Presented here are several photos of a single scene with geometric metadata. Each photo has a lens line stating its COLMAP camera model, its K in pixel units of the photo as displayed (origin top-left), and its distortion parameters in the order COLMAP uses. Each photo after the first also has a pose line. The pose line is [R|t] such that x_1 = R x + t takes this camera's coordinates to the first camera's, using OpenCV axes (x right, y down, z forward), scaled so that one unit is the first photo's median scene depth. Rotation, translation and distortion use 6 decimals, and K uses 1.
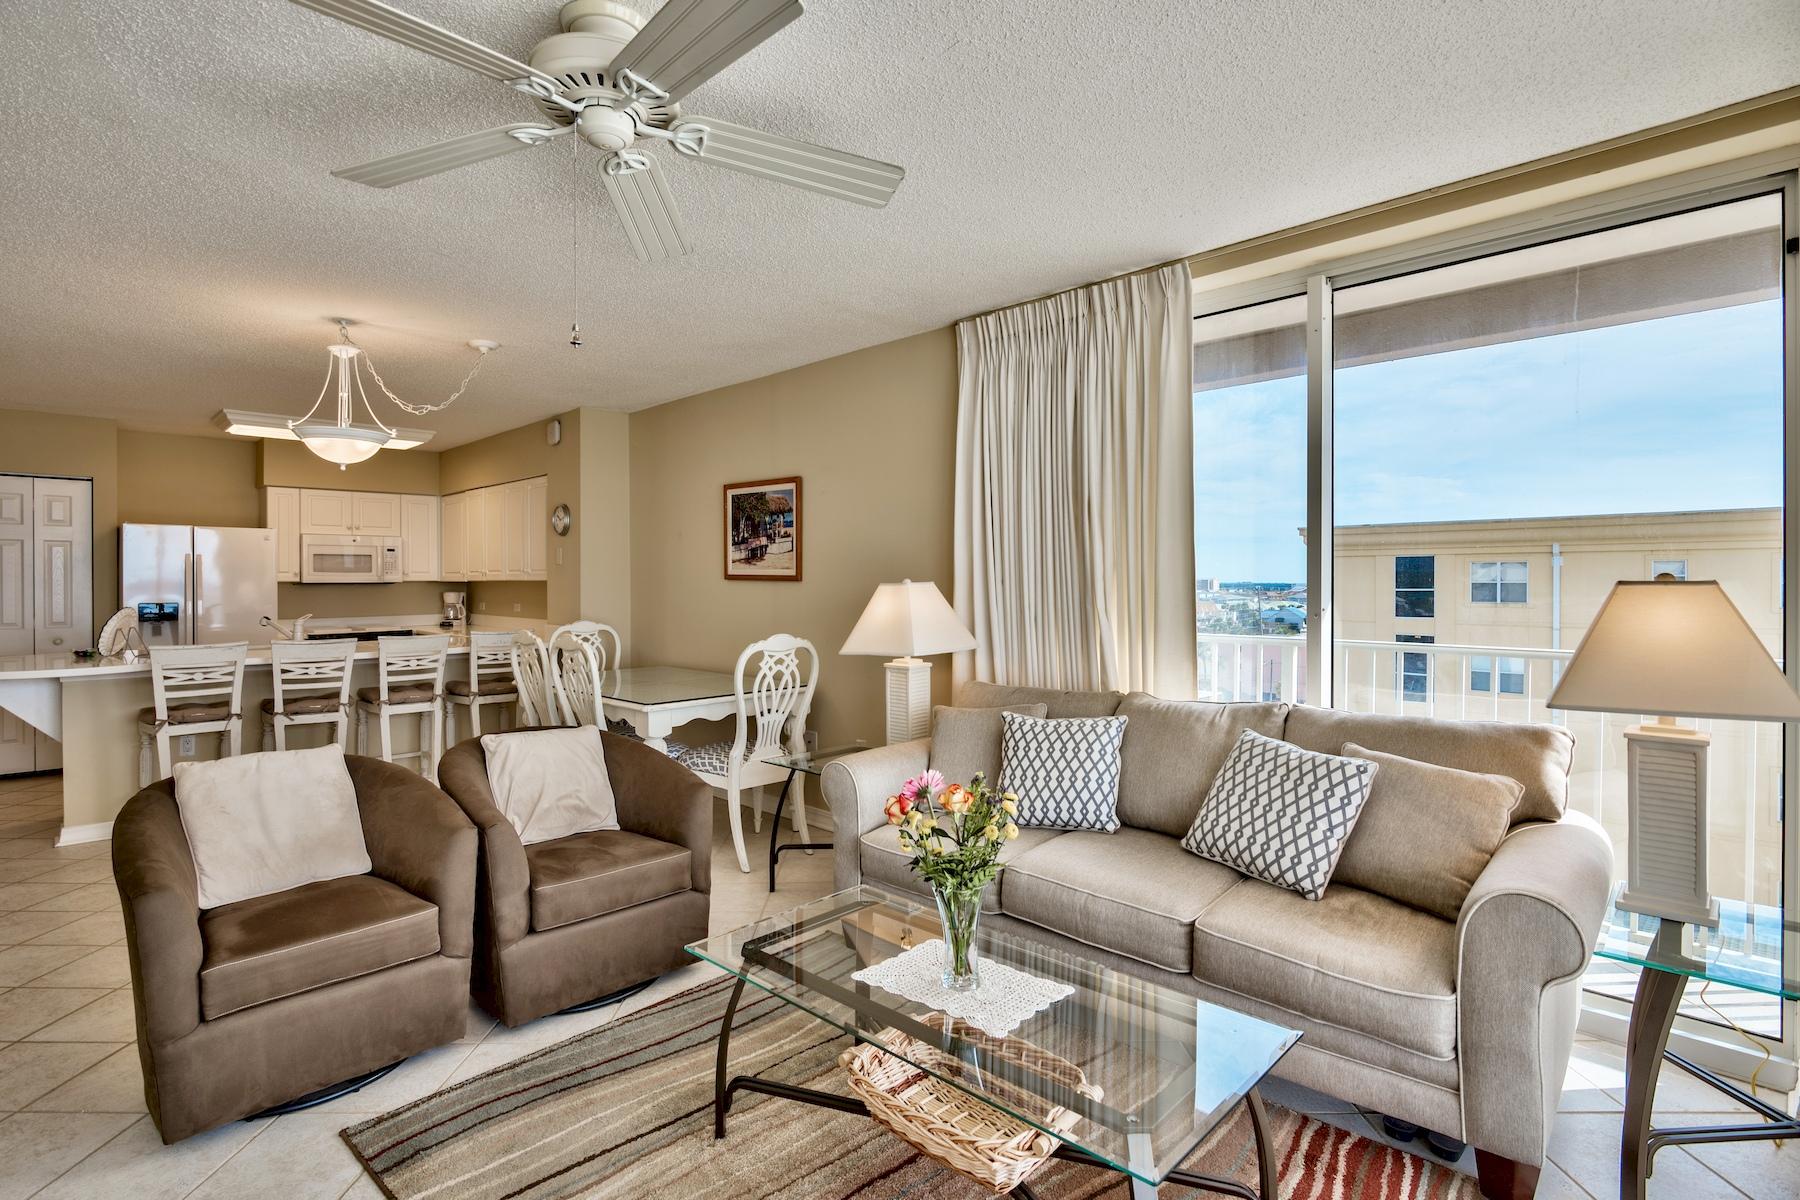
lens RADIAL K [[886.2, 0, 889.2], [0, 886.2, 596.9], [0, 0, 1]] dist [0.016624, -0.000437]
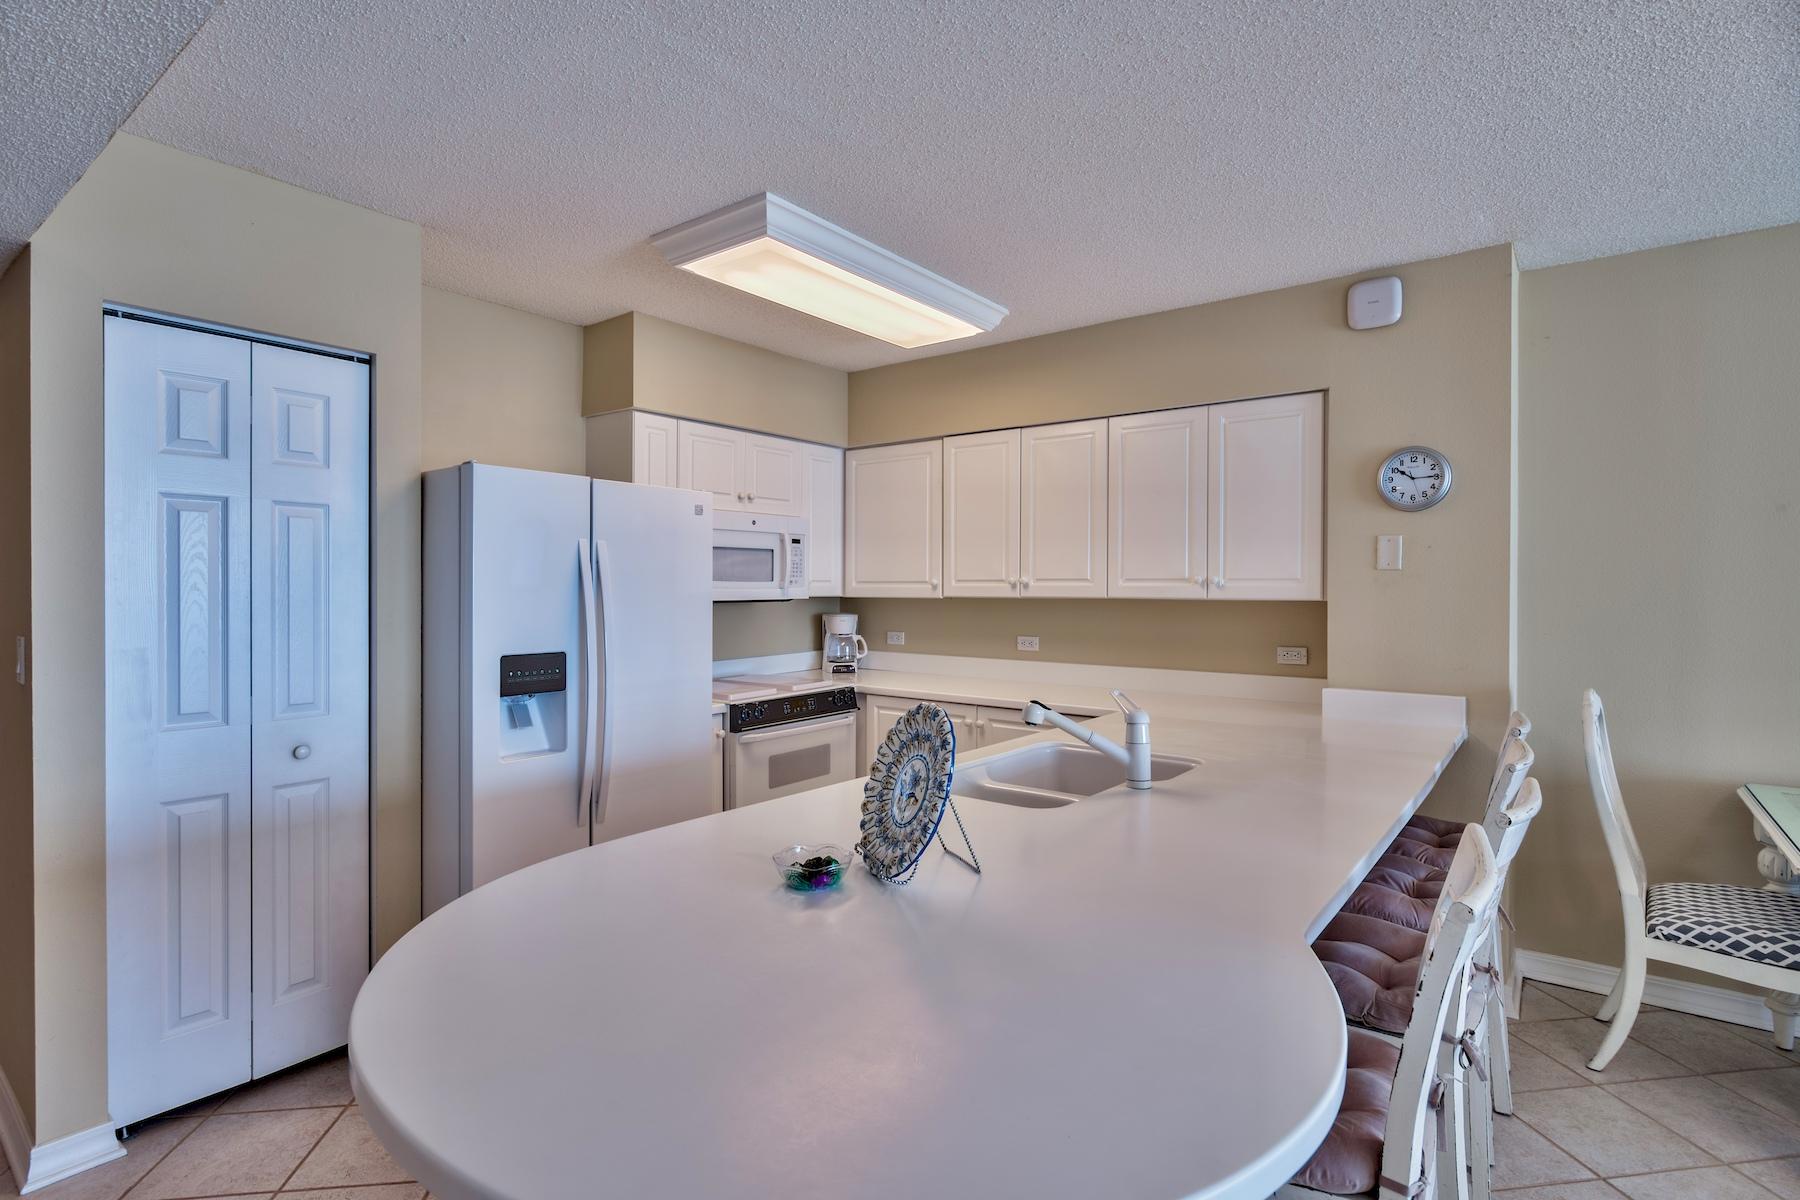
lens RADIAL K [[886.2, 0, 889.2], [0, 886.2, 596.9], [0, 0, 1]] dist [0.016624, -0.000437]
pose [[0.993077, 0.002163, 0.117447, -0.563059], [-0.001845, 0.999994, -0.002815, -0.016510], [-0.117453, 0.002579, 0.993075, 0.449812]]
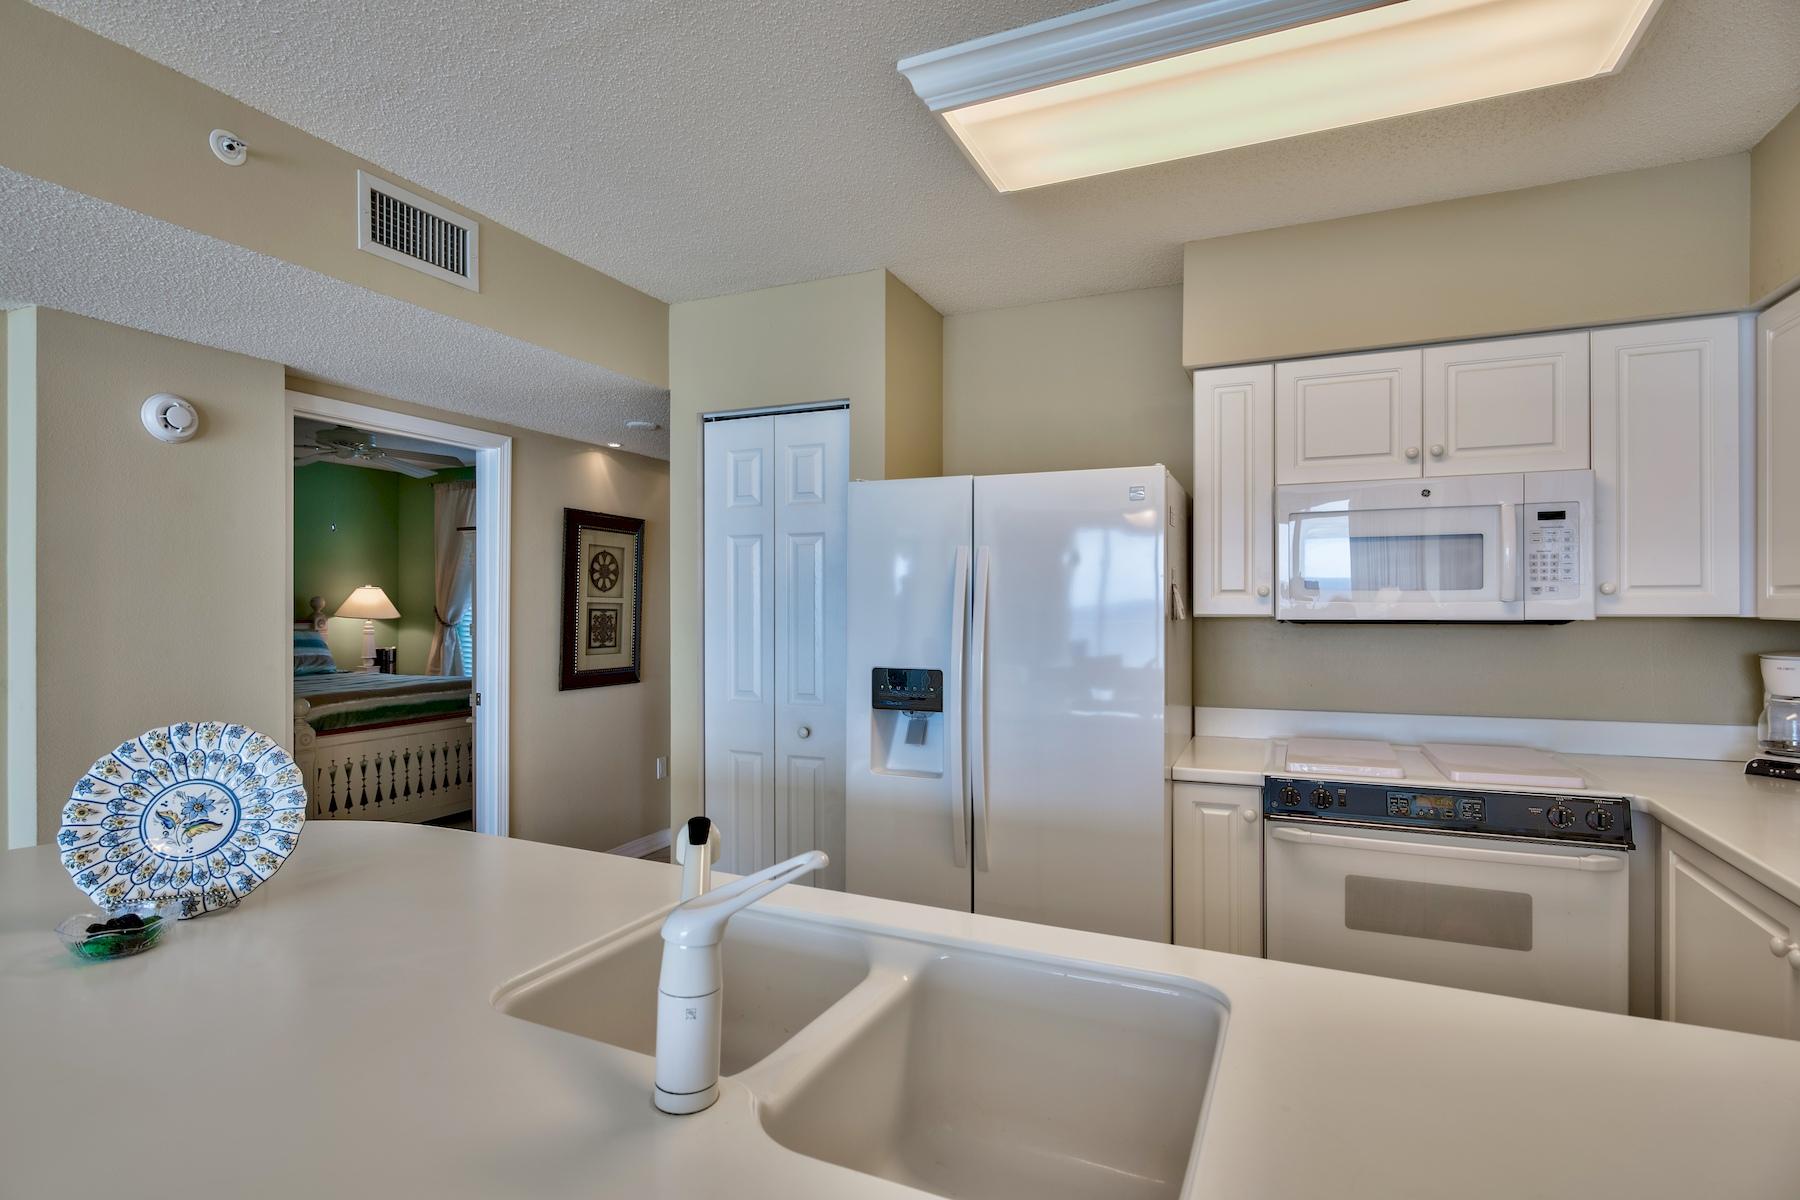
lens RADIAL K [[886.2, 0, 889.2], [0, 886.2, 596.9], [0, 0, 1]] dist [0.016624, -0.000437]
pose [[0.358526, -0.005613, -0.933503, -0.355498], [-0.014254, 0.999832, -0.011487, -0.018001], [0.933411, 0.017425, 0.358386, 0.679629]]
